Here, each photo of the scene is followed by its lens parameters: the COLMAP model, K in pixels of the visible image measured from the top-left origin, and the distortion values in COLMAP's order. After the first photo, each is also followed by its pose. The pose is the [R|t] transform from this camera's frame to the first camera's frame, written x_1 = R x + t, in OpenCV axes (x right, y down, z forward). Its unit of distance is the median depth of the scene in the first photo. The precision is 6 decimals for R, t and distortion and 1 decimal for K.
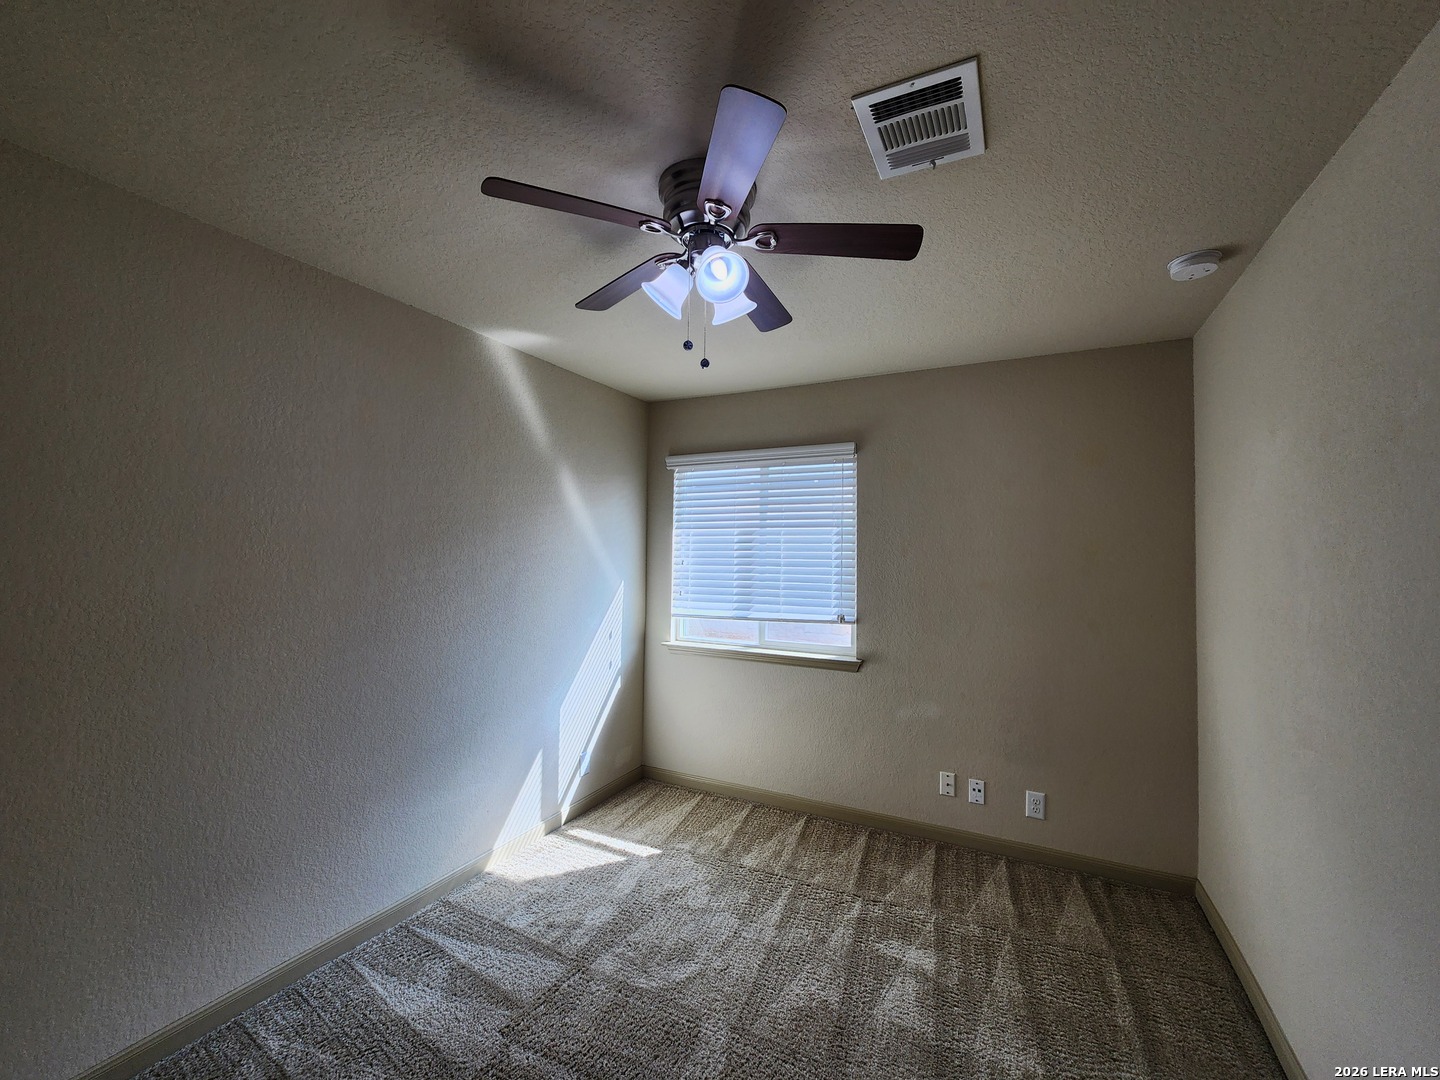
lens RADIAL K [[588.5, 0, 725.8], [0, 588.5, 537.3], [0, 0, 1]] dist [0.001859, -0.002482]
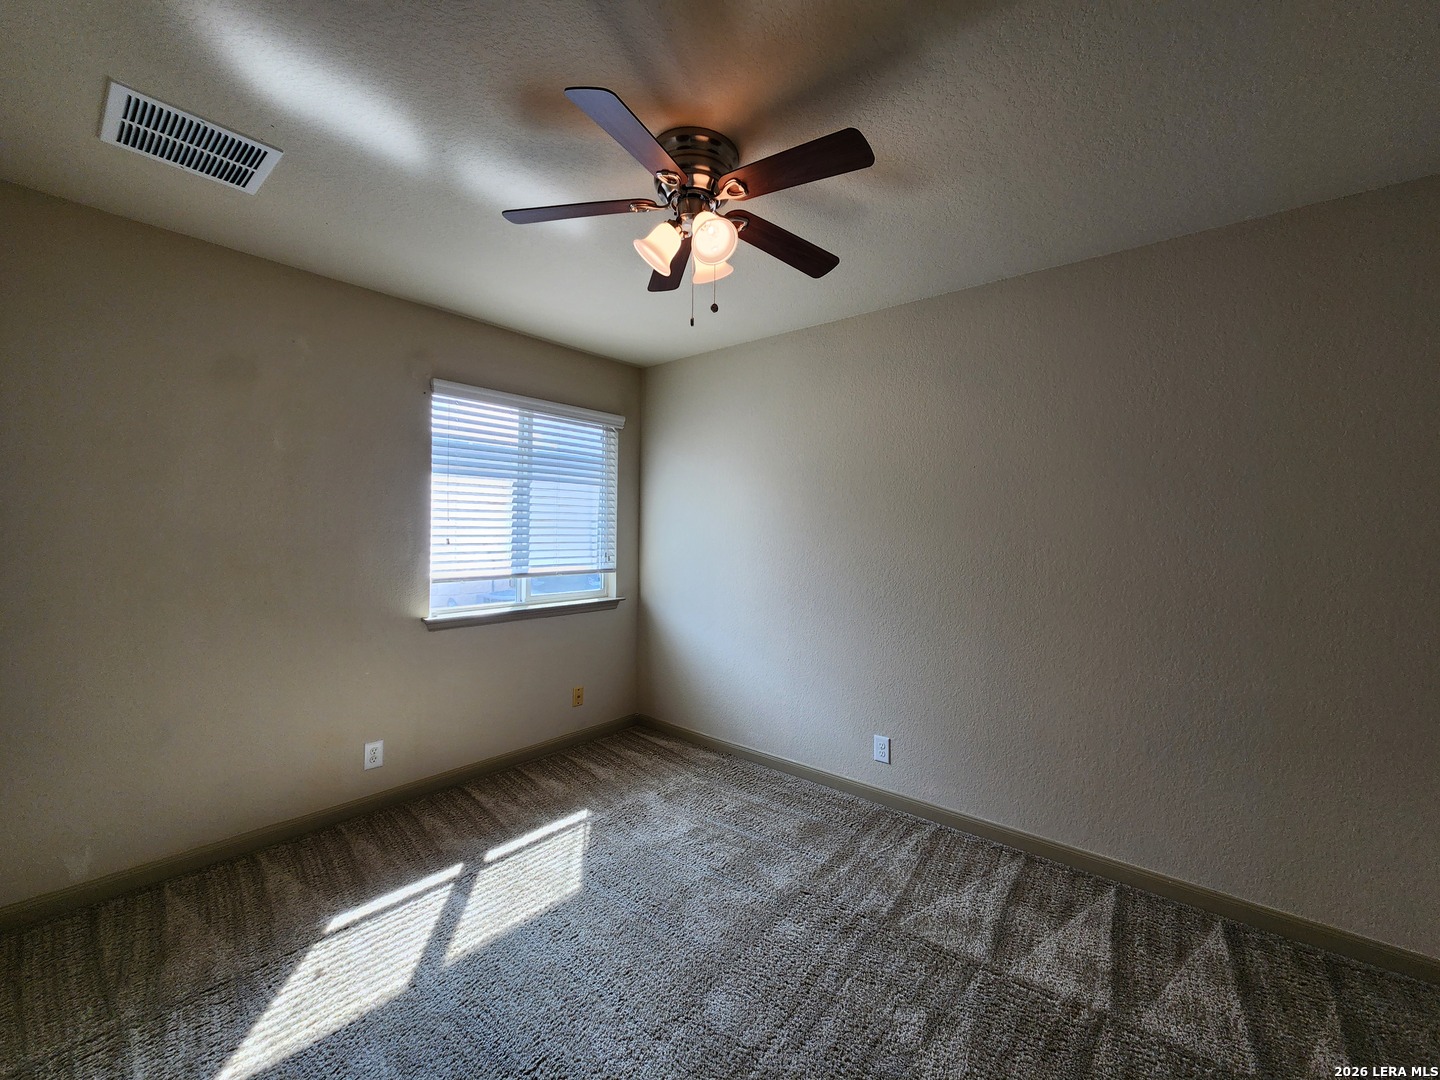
lens RADIAL K [[588.5, 0, 734.8], [0, 588.5, 536.6], [0, 0, 1]] dist [0.001859, -0.002482]
pose [[0.197889, -0.010903, 0.980164, -0.914060], [-0.025206, 0.999551, 0.016208, 0.056844], [-0.979900, -0.027913, 0.197525, 0.524956]]
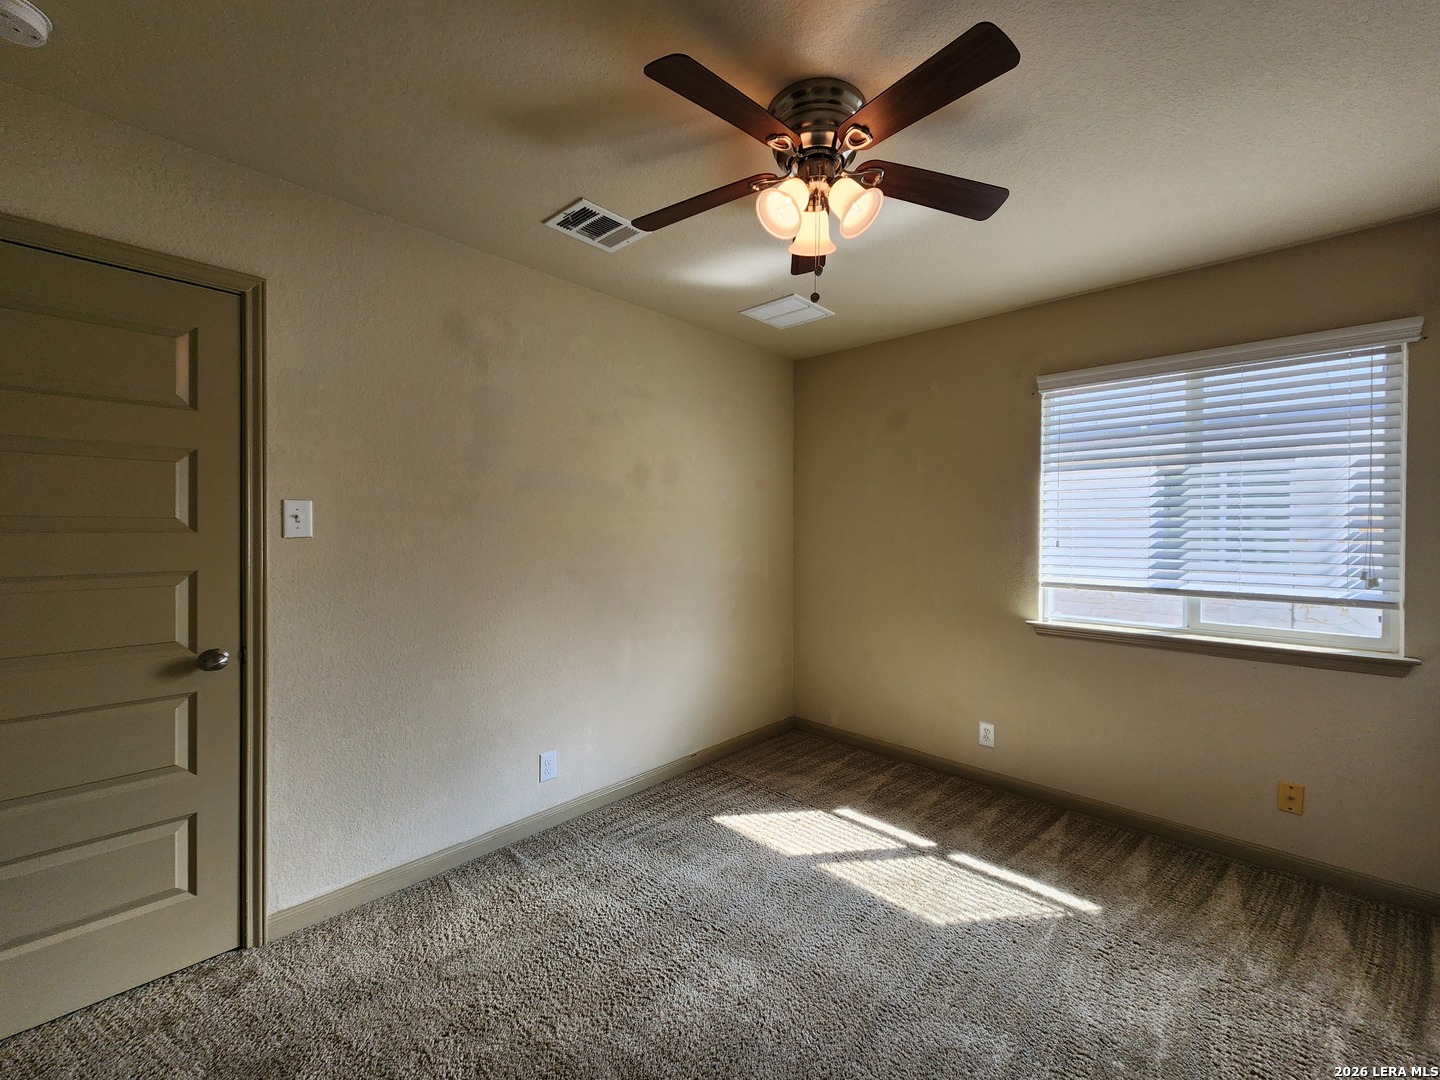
lens RADIAL K [[588.5, 0, 709.7], [0, 588.5, 537.8], [0, 0, 1]] dist [0.001859, -0.002482]
pose [[0.957153, -0.004773, -0.289543, -0.327364], [0.017731, 0.998954, 0.042148, 0.034758], [0.289039, -0.045476, 0.956237, 0.166502]]
